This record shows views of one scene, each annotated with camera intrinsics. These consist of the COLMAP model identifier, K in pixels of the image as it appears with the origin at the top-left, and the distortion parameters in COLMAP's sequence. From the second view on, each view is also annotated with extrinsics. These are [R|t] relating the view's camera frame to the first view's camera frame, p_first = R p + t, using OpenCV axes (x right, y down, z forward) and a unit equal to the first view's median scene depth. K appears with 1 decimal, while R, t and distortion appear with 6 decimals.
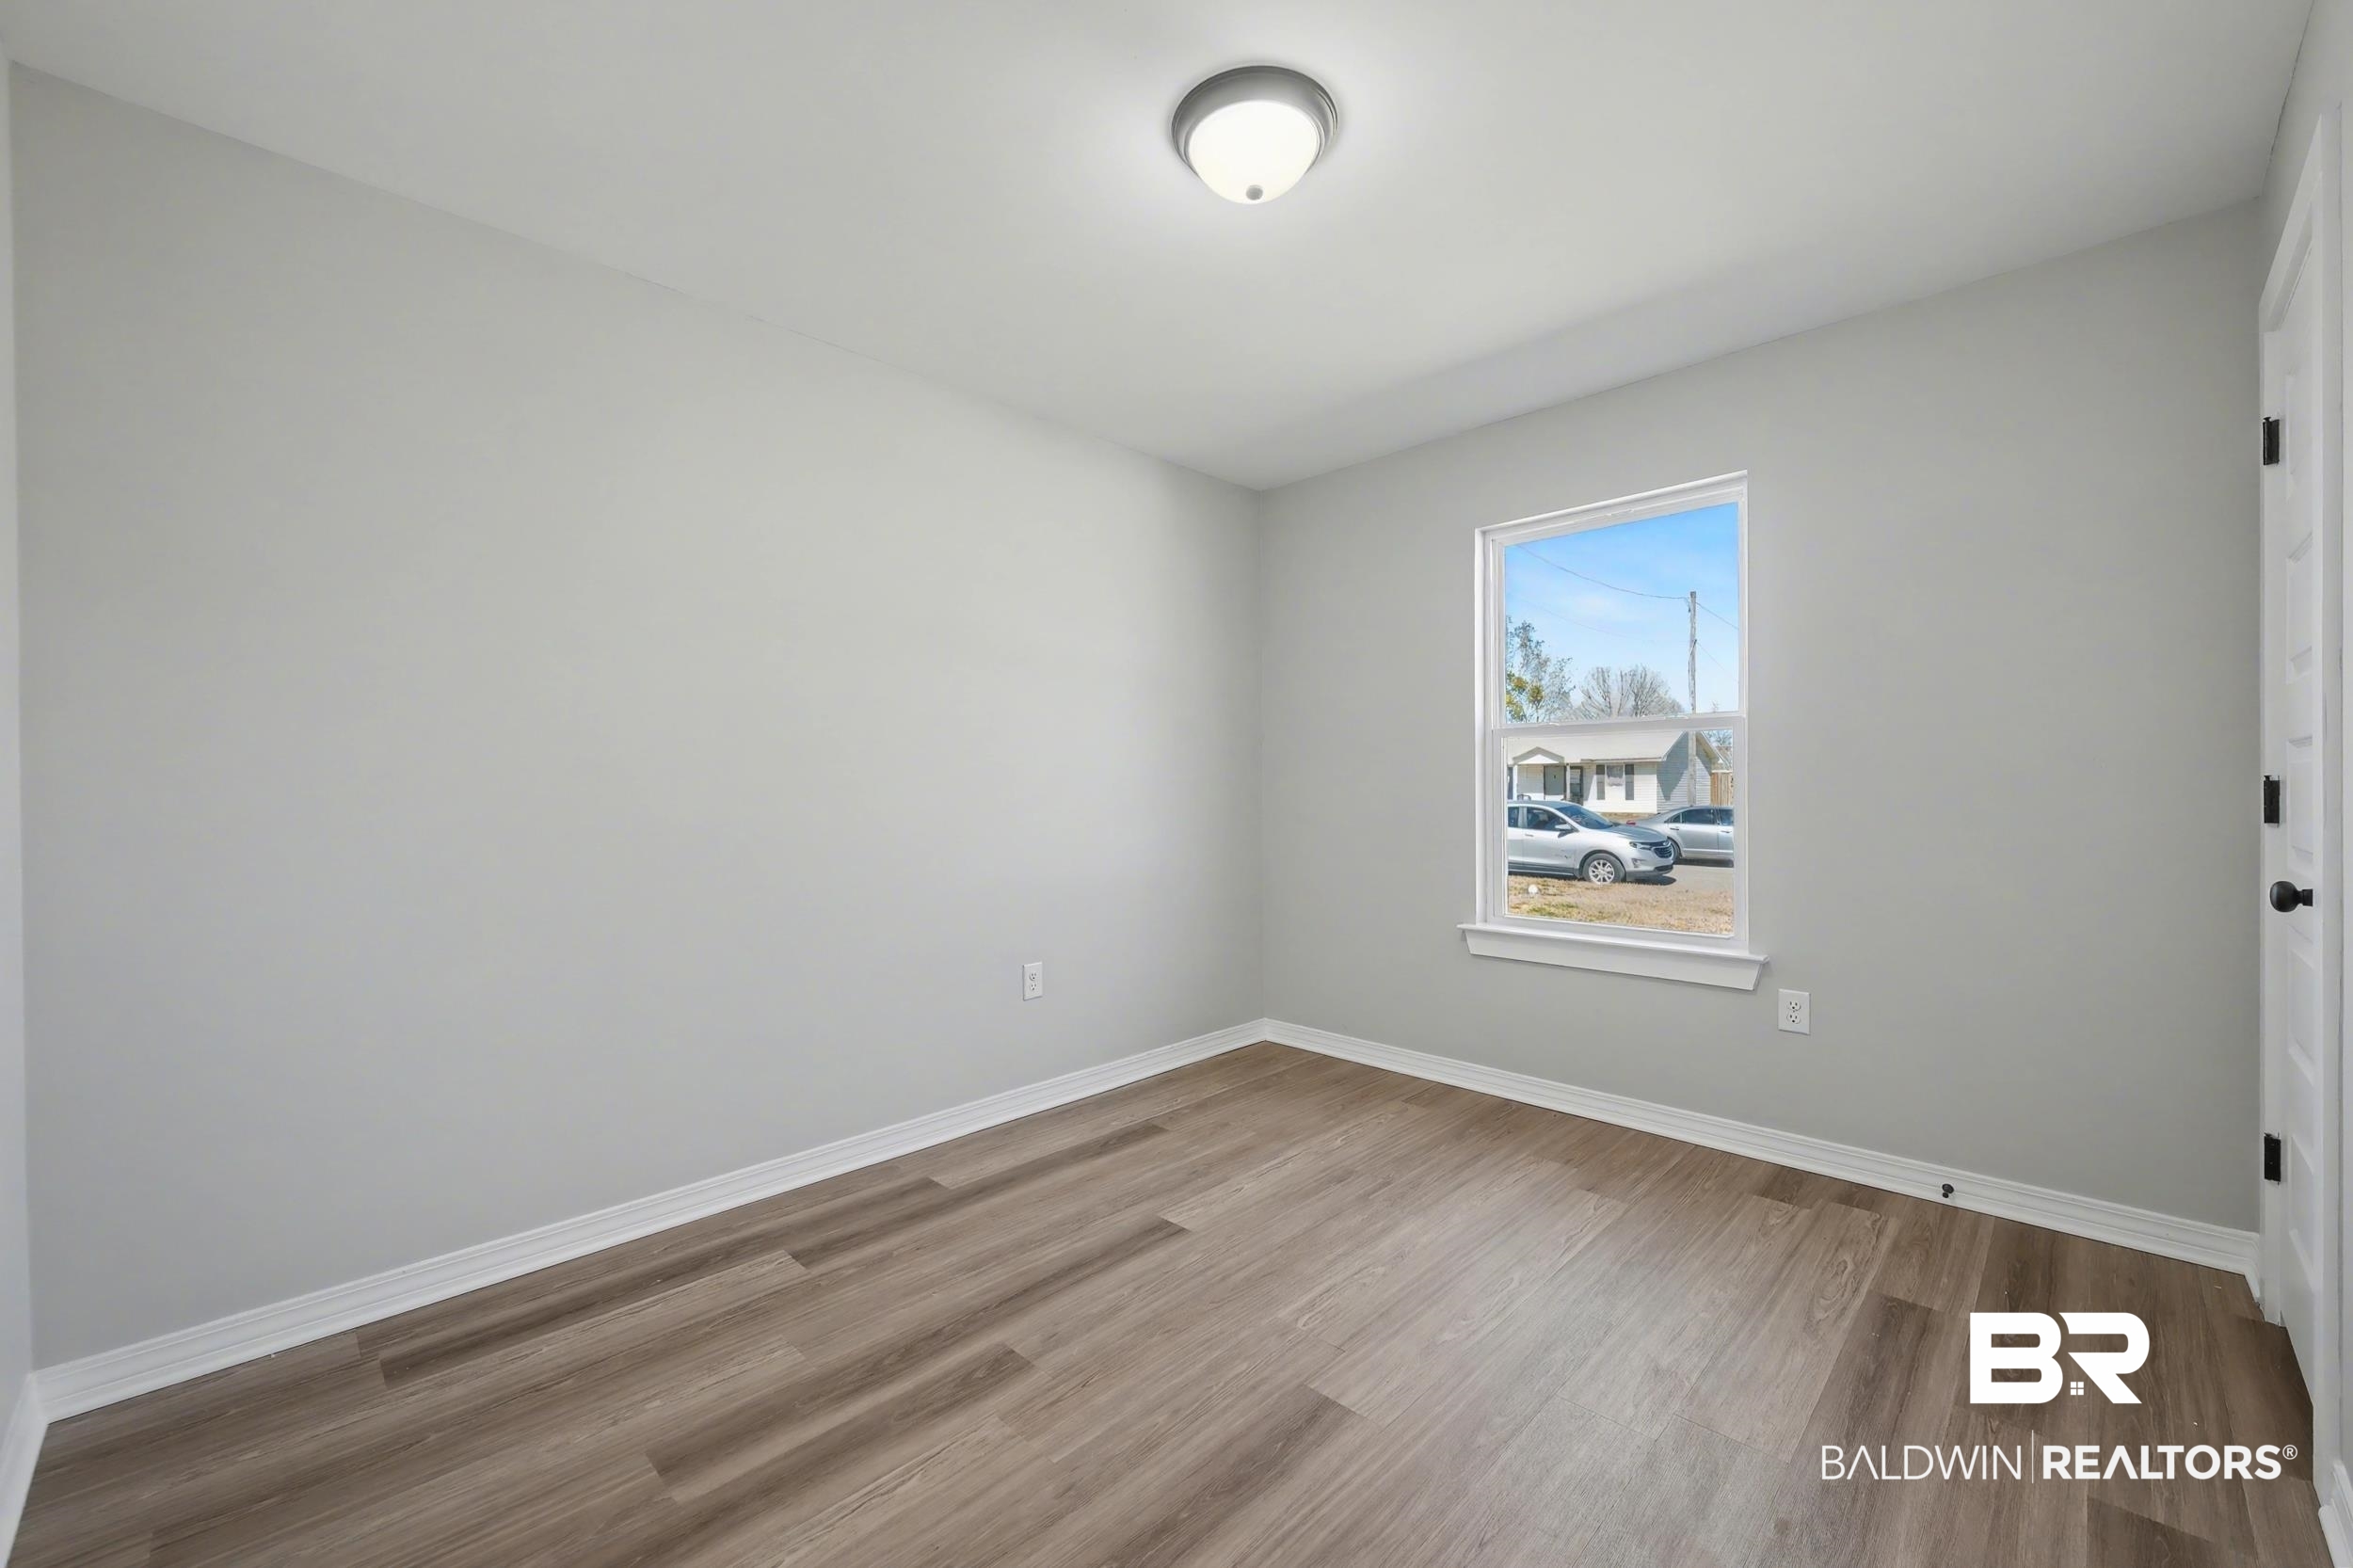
lens RADIAL K [[925.6, 0, 1191.9], [0, 925.6, 783.3], [0, 0, 1]] dist [0.002262, 0.000261]
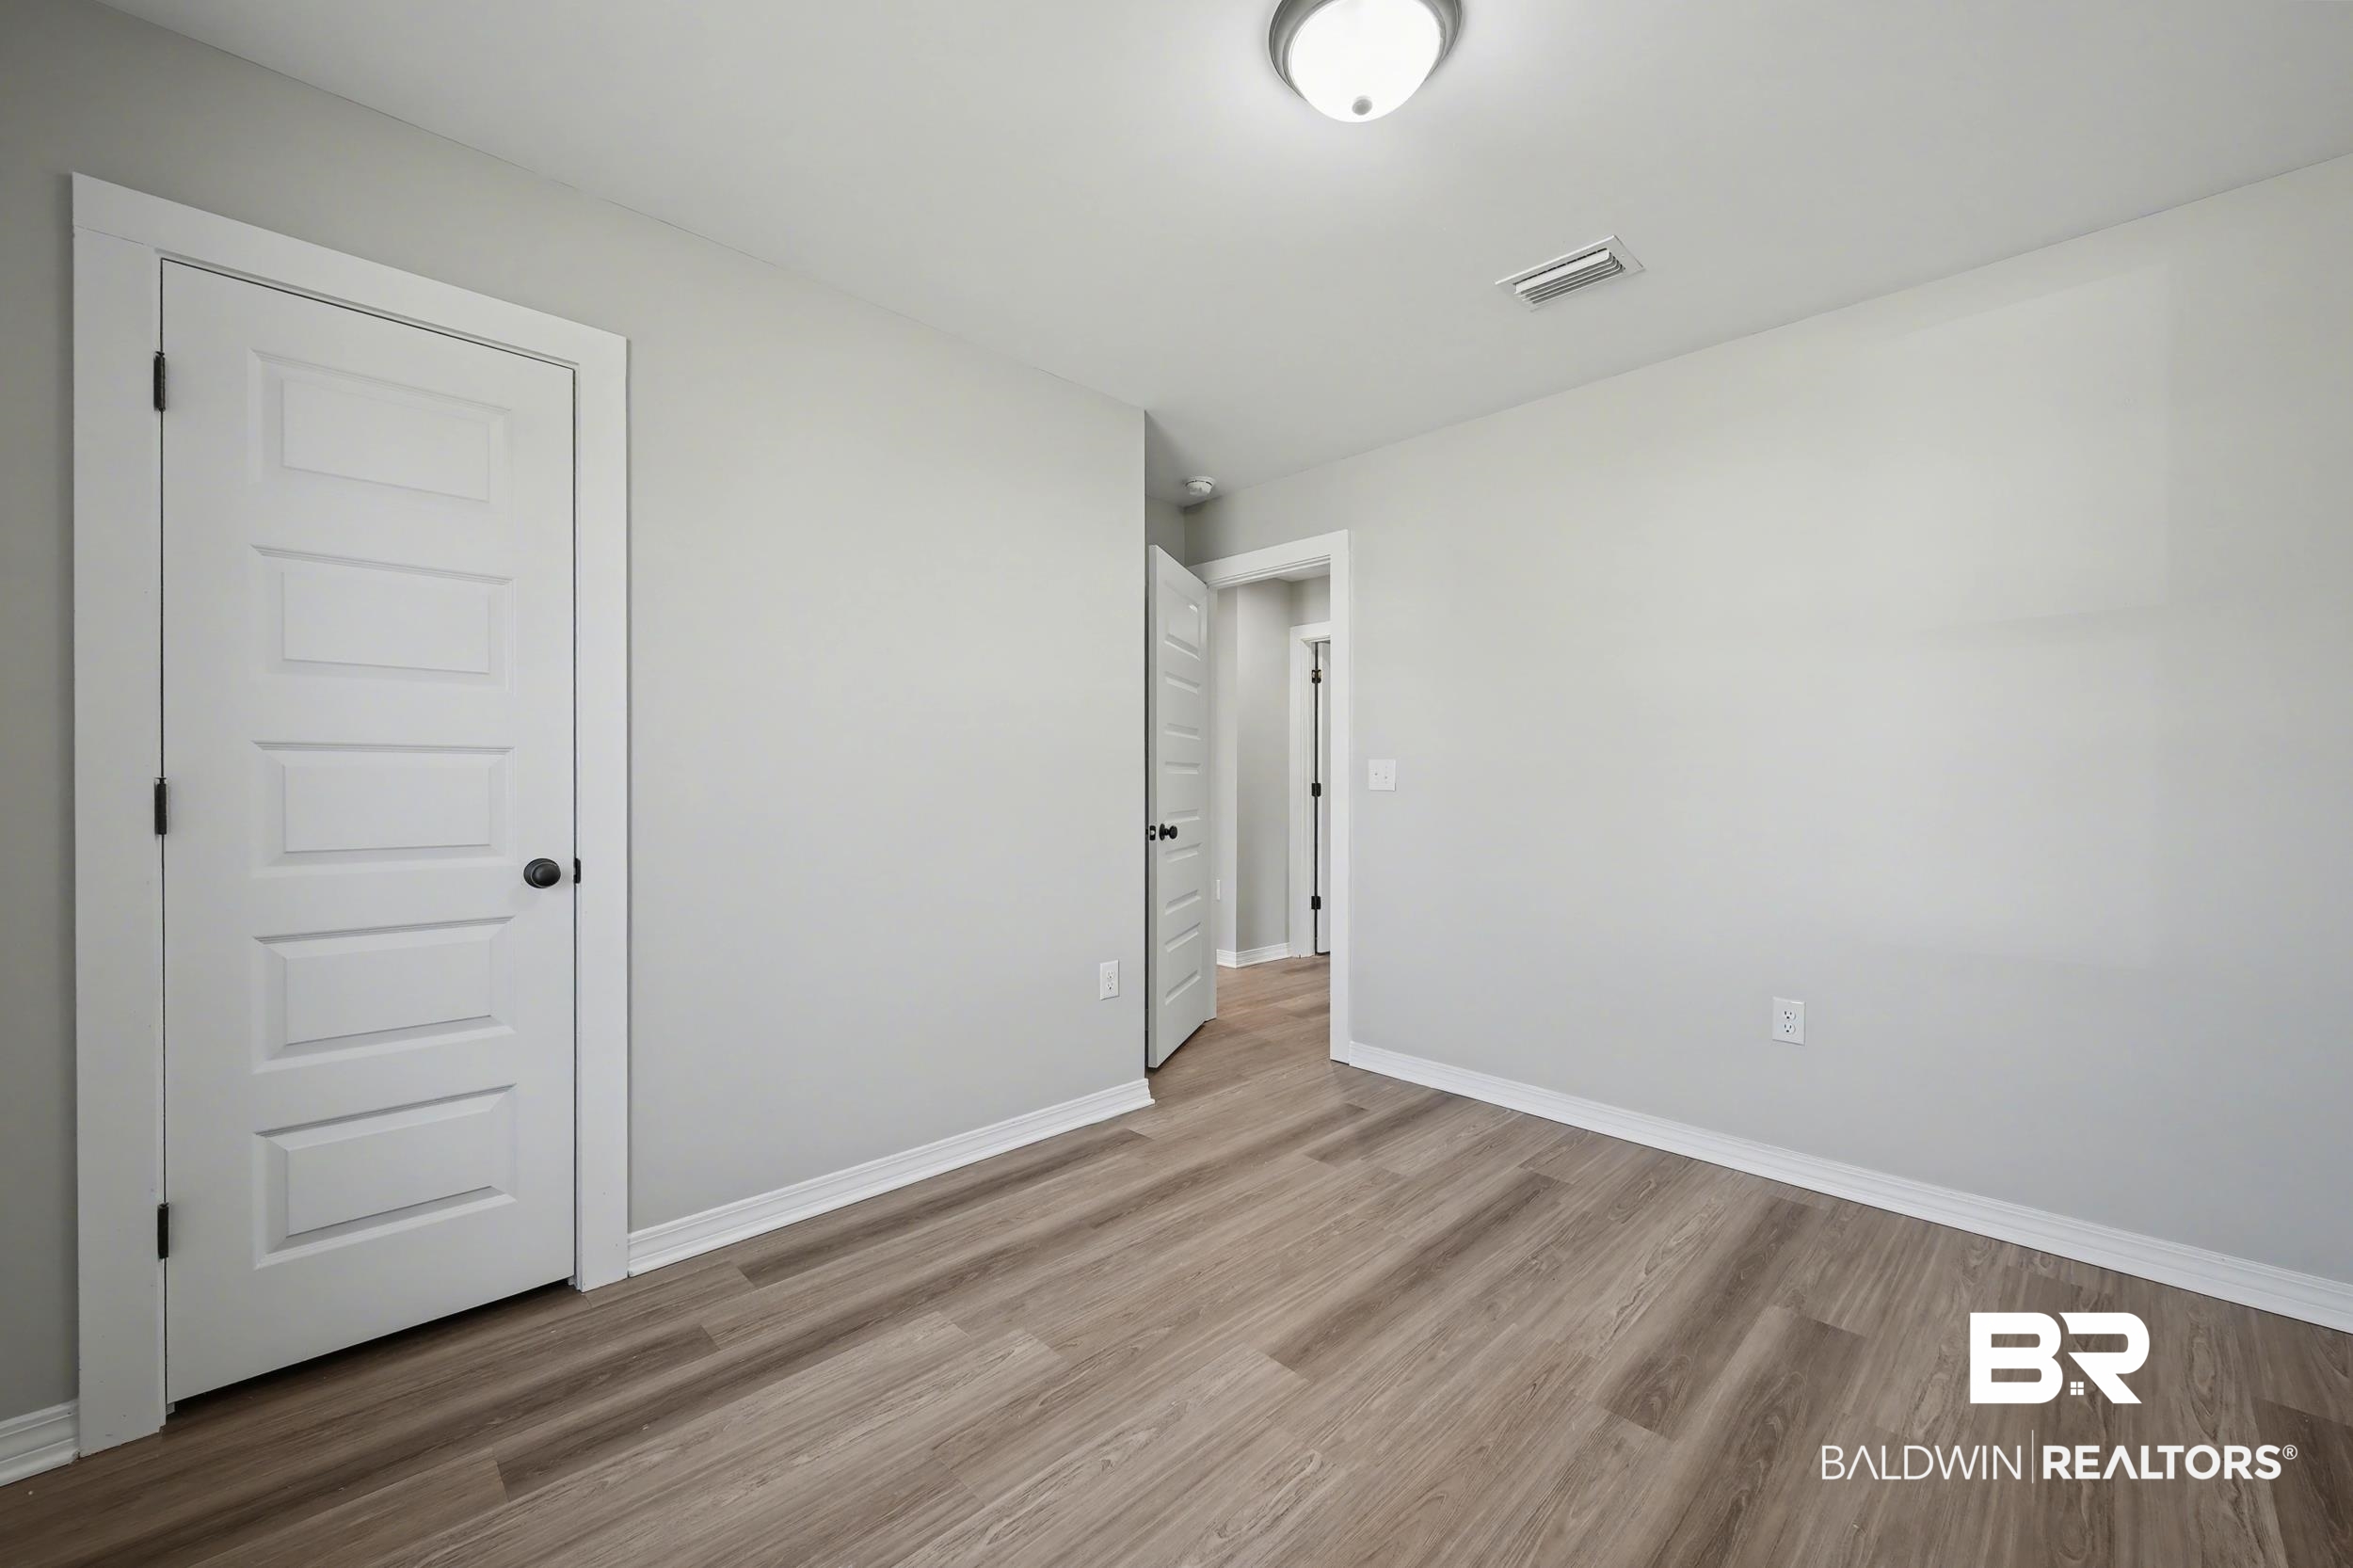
lens RADIAL K [[925.6, 0, 1191.9], [0, 925.6, 783.3], [0, 0, 1]] dist [0.002262, 0.000261]
pose [[-0.999842, 0.004663, 0.017155, 0.237294], [0.004654, 0.999989, -0.000562, 0.002401], [-0.017158, -0.000483, -0.999853, 2.052167]]
